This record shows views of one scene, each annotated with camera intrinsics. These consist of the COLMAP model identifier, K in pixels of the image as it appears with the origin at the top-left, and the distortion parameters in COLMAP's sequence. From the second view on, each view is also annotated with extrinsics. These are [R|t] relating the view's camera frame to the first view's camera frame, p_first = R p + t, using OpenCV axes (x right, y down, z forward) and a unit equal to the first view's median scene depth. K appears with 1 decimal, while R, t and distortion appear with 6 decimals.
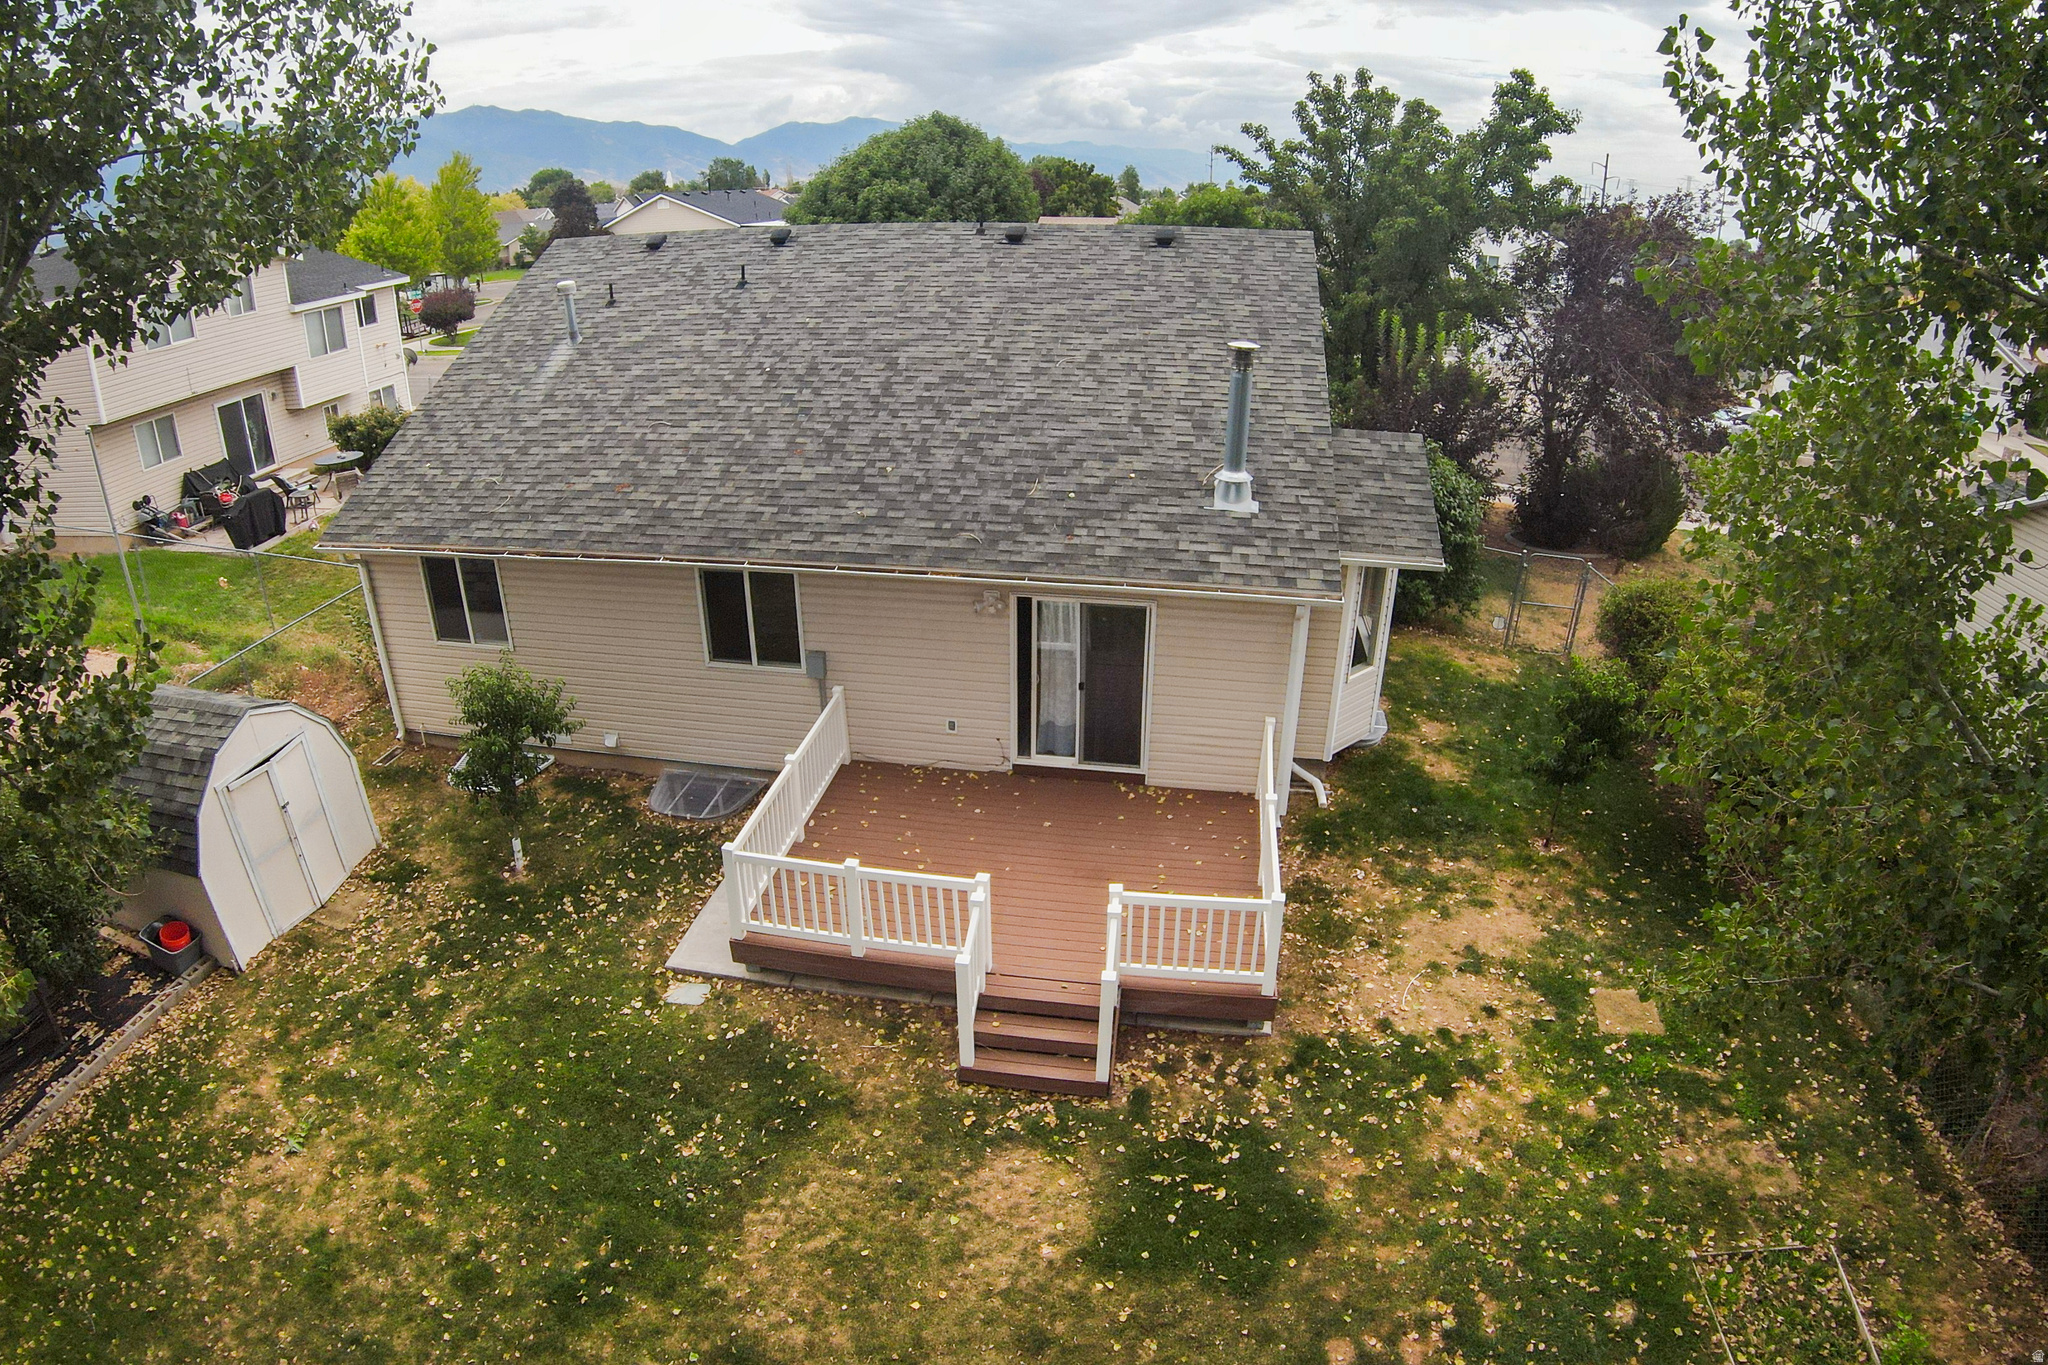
lens RADIAL K [[1069.6, 0, 1023.5], [0, 1069.6, 676.4], [0, 0, 1]] dist [-0.208587, 0.041936]
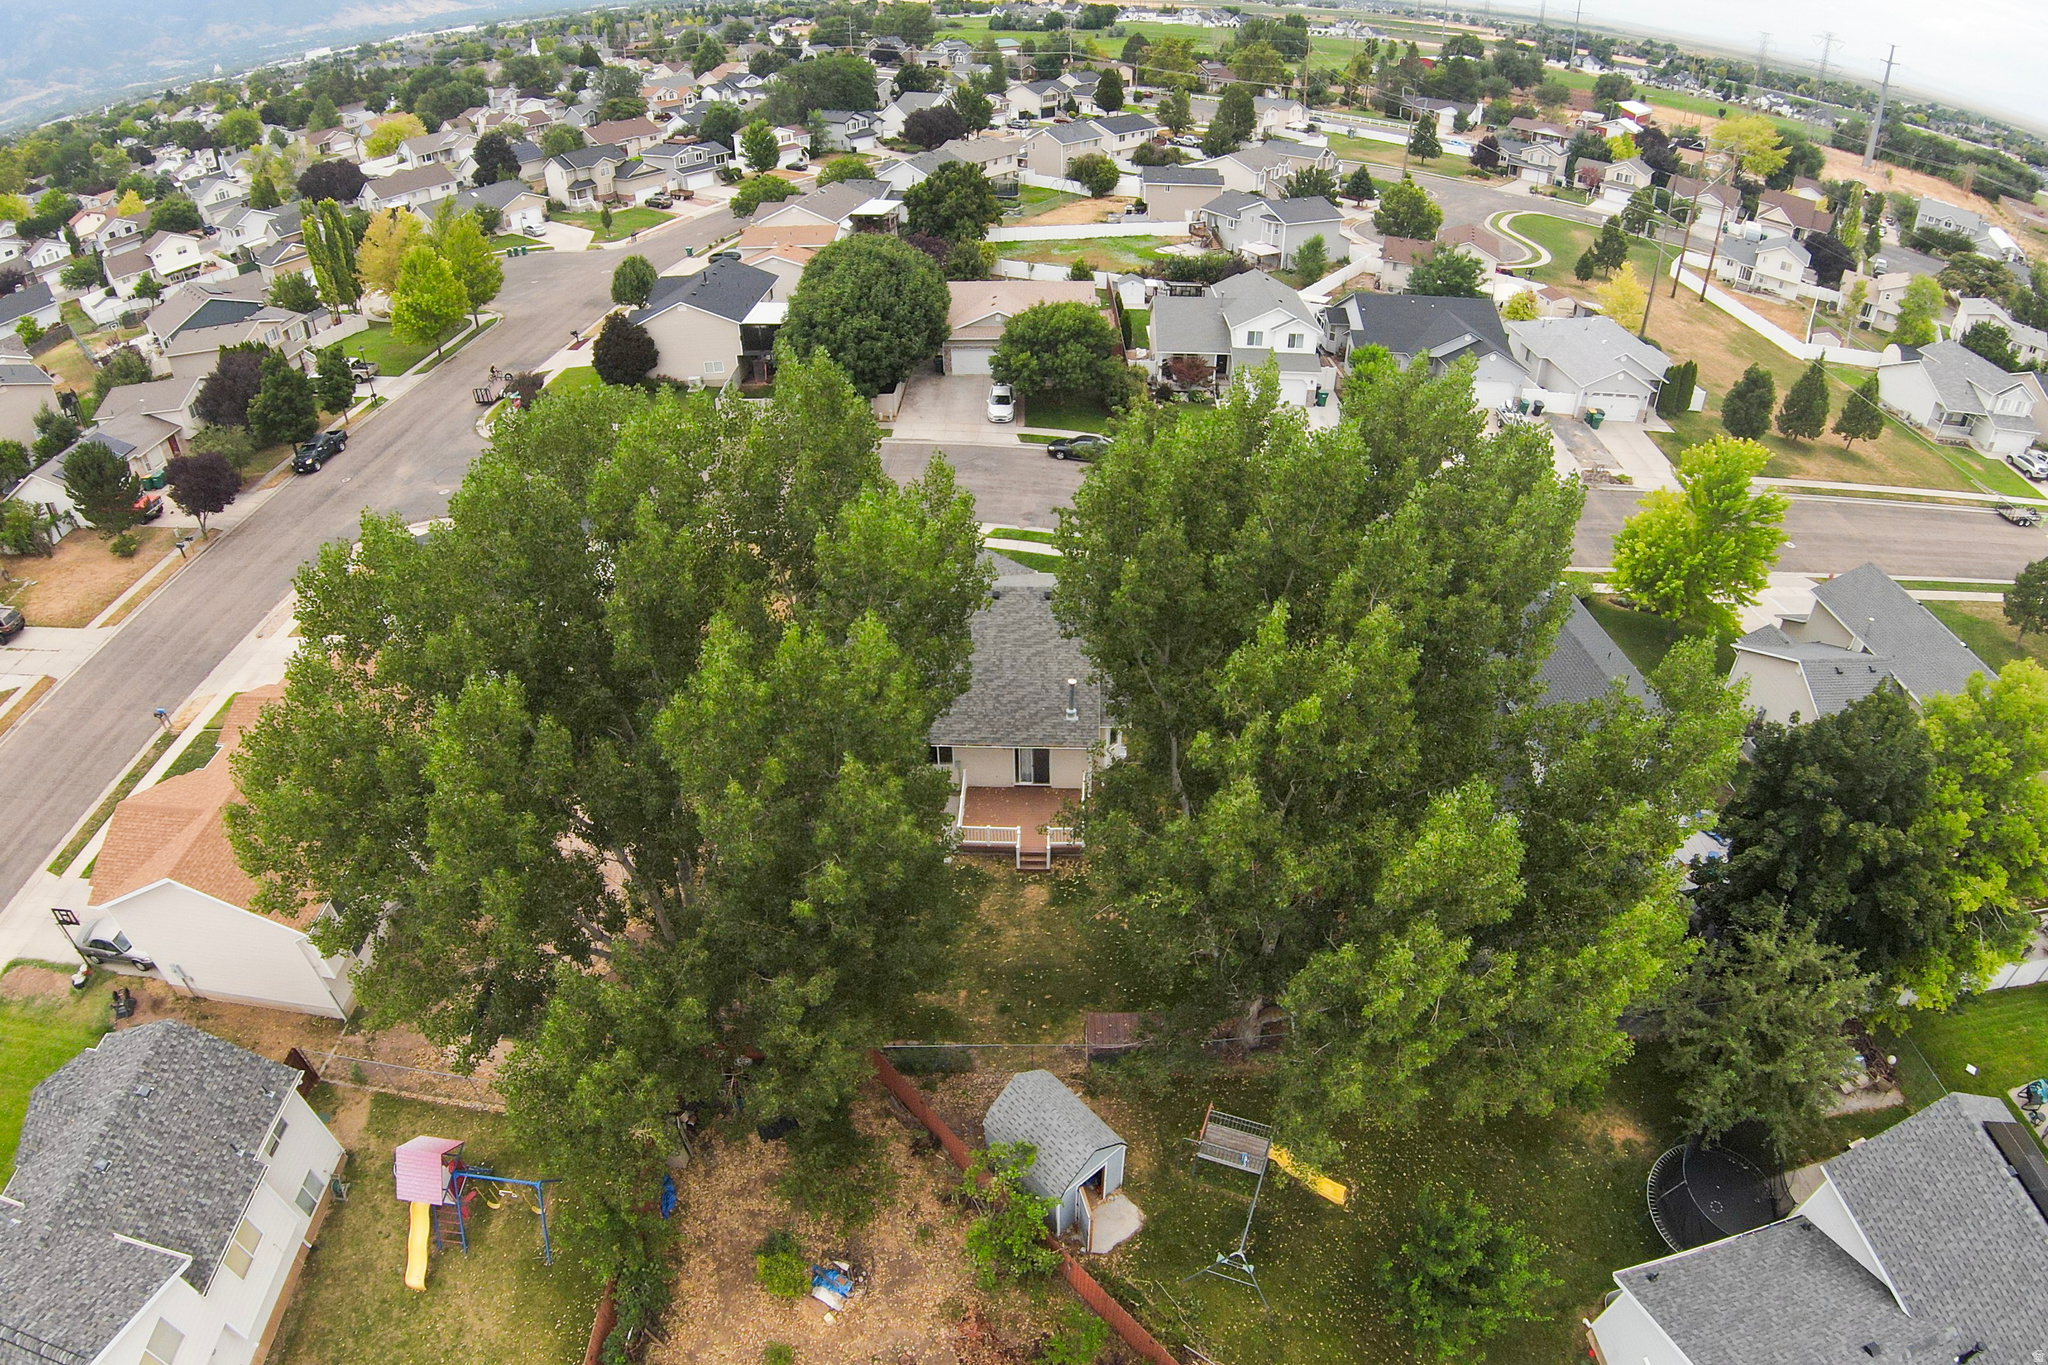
lens RADIAL K [[1069.6, 0, 1023.5], [0, 1069.6, 676.4], [0, 0, 1]] dist [-0.208587, 0.041936]
pose [[0.992260, -0.083191, 0.092195, -0.334525], [0.064398, 0.979521, 0.190767, -1.142249], [-0.106177, -0.183353, 0.977296, -2.906545]]
